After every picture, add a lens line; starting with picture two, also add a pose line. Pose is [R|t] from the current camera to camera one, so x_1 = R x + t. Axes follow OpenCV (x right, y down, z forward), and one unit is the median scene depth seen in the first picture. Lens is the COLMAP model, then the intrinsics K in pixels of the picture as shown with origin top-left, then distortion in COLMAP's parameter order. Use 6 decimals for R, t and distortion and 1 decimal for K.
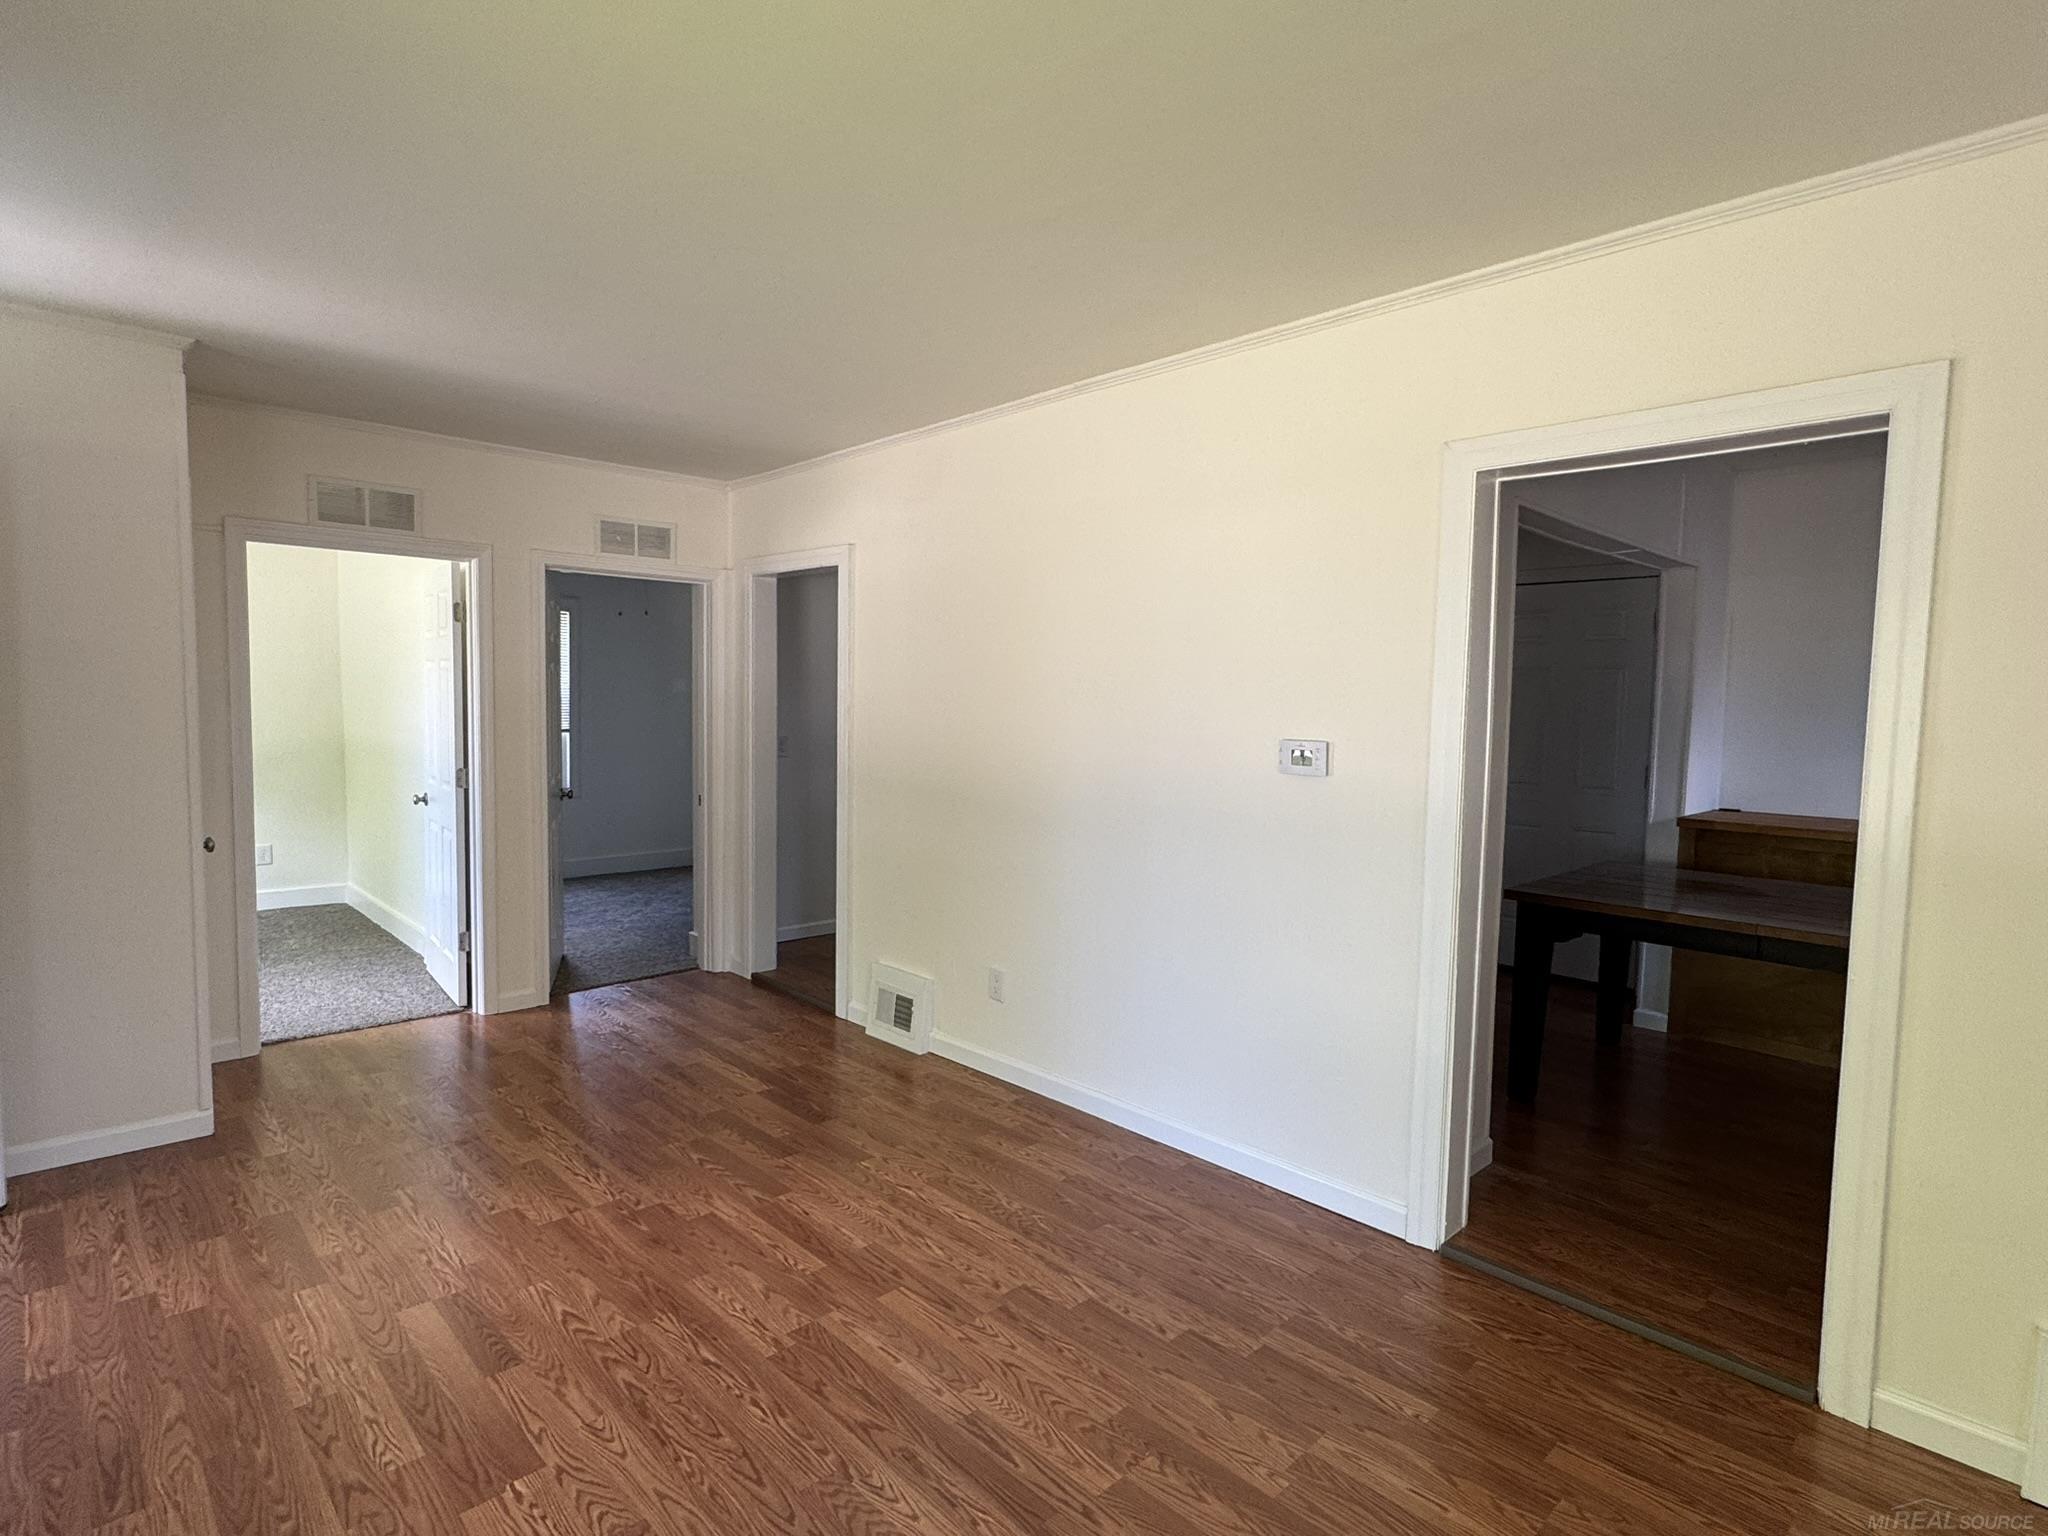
lens RADIAL K [[1075.2, 0, 1024.1], [0, 1075.2, 776.2], [0, 0, 1]] dist [0.018122, -0.004077]
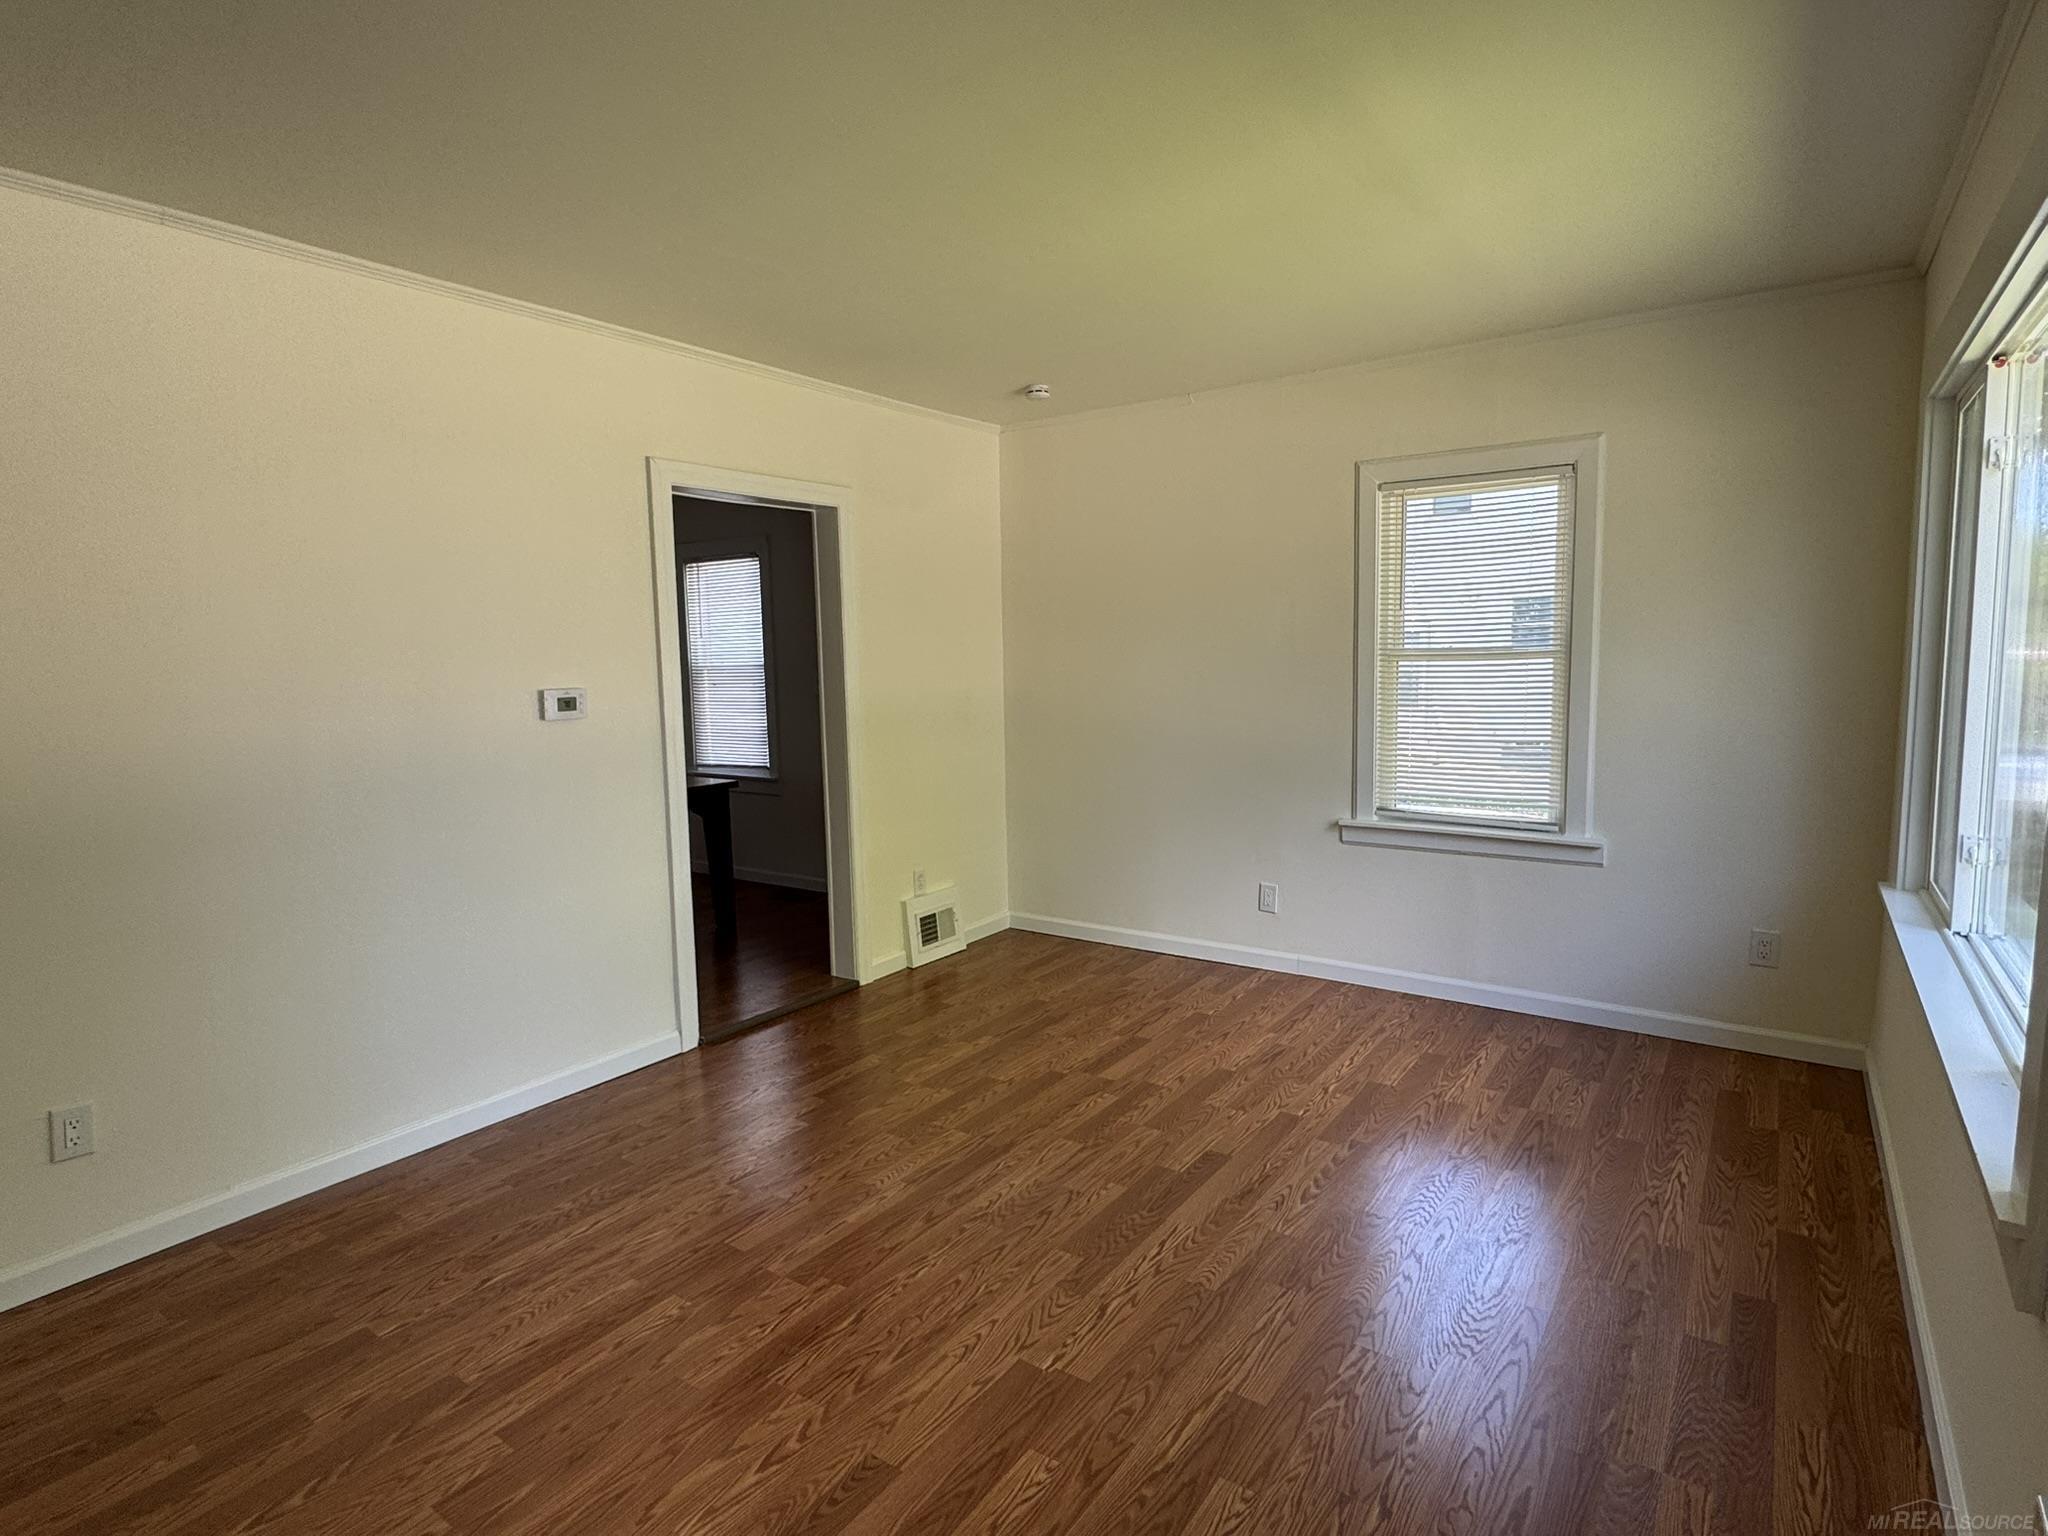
lens RADIAL K [[1075.2, 0, 1014.2], [0, 1075.2, 774.3], [0, 0, 1]] dist [0.018122, -0.004077]
pose [[-0.193688, -0.120448, 0.973641, -1.154651], [0.089133, 0.986170, 0.139729, -0.074690], [-0.977006, 0.113847, -0.180273, 0.921942]]
